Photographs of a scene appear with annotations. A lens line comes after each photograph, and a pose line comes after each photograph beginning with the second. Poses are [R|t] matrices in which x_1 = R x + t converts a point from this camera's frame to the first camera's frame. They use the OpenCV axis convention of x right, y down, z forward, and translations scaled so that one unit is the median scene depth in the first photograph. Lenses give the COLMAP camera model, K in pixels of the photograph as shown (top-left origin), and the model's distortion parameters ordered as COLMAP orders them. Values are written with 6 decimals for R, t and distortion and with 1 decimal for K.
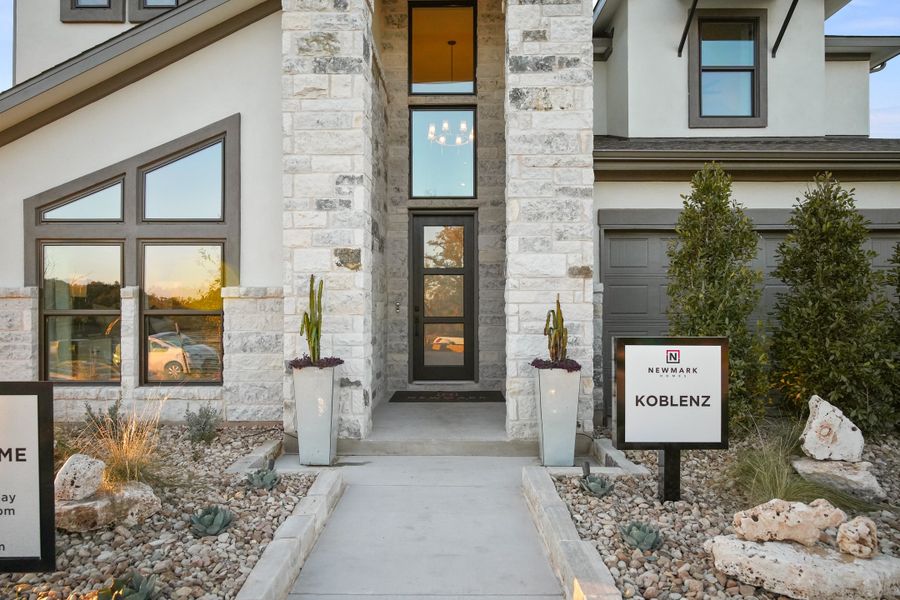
lens RADIAL K [[581.3, 0, 445.2], [0, 581.3, 294.6], [0, 0, 1]] dist [0.001058, 0.002583]
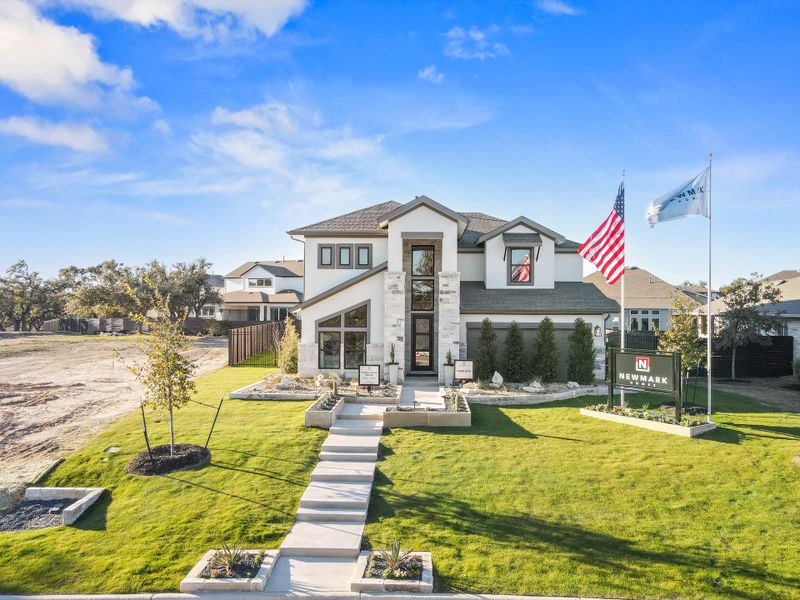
lens RADIAL K [[650.7, 0, 400.0], [0, 650.7, 300.0], [0, 0, 1]] dist [-0.000097, 0.061313]
pose [[0.999468, 0.010174, -0.030973, -0.026111], [-0.009859, 0.999898, 0.010293, -0.389945], [0.031074, -0.009982, 0.999467, -3.677754]]
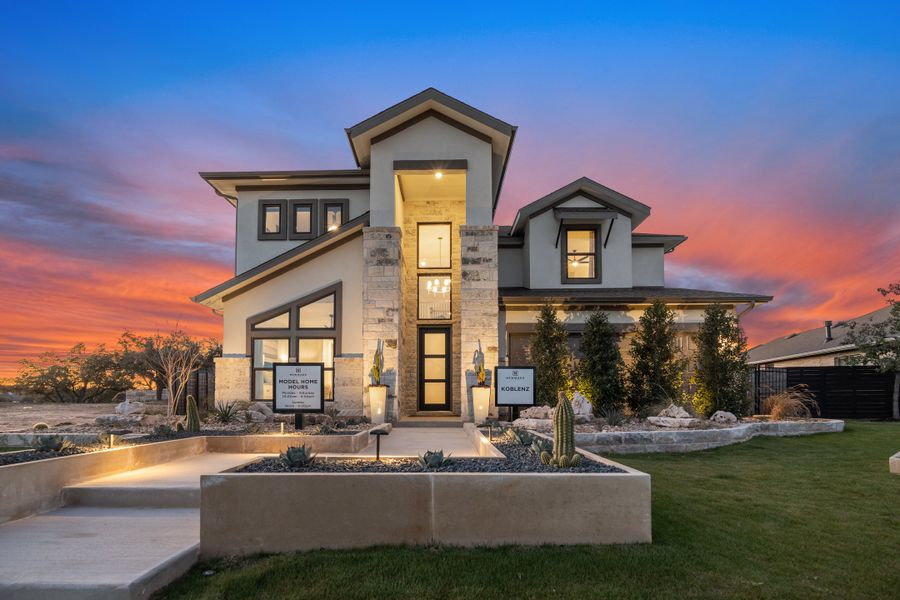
lens RADIAL K [[450.3, 0, 435.4], [0, 450.3, 369.3], [0, 0, 1]] dist [0.003046, 0.000459]
pose [[0.999891, -0.000329, -0.014787, 0.033212], [-0.000724, 0.997463, -0.071184, 0.167349], [0.014773, 0.071187, 0.997354, -0.778127]]
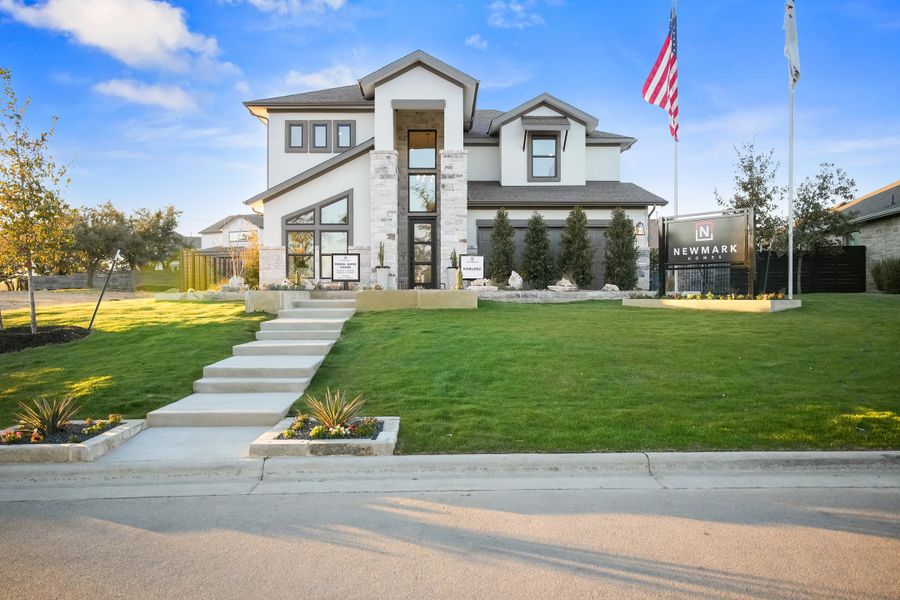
lens RADIAL K [[699.6, 0, 462.0], [0, 699.6, 299.4], [0, 0, 1]] dist [-0.000617, -0.000164]
pose [[0.999469, -0.001186, 0.032554, 0.100384], [0.000607, 0.999842, 0.017793, 0.220161], [-0.032570, -0.017764, 0.999312, -2.928883]]
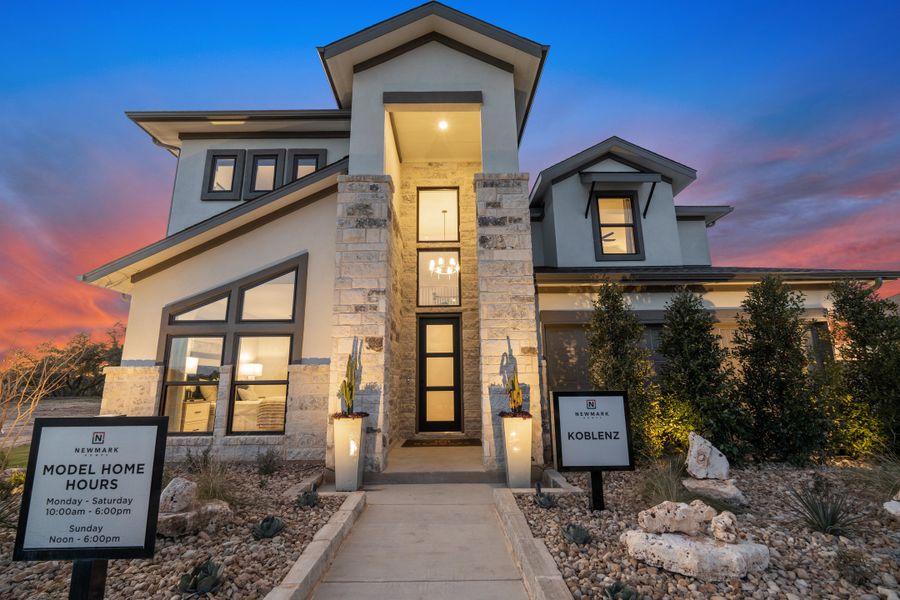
lens RADIAL K [[393.3, 0, 447.4], [0, 393.3, 295.8], [0, 0, 1]] dist [-0.000362, -0.000010]
pose [[0.999918, -0.008469, 0.009626, 0.012934], [0.010248, 0.979107, -0.203087, 0.024966], [-0.007705, 0.203169, 0.979113, -0.022700]]
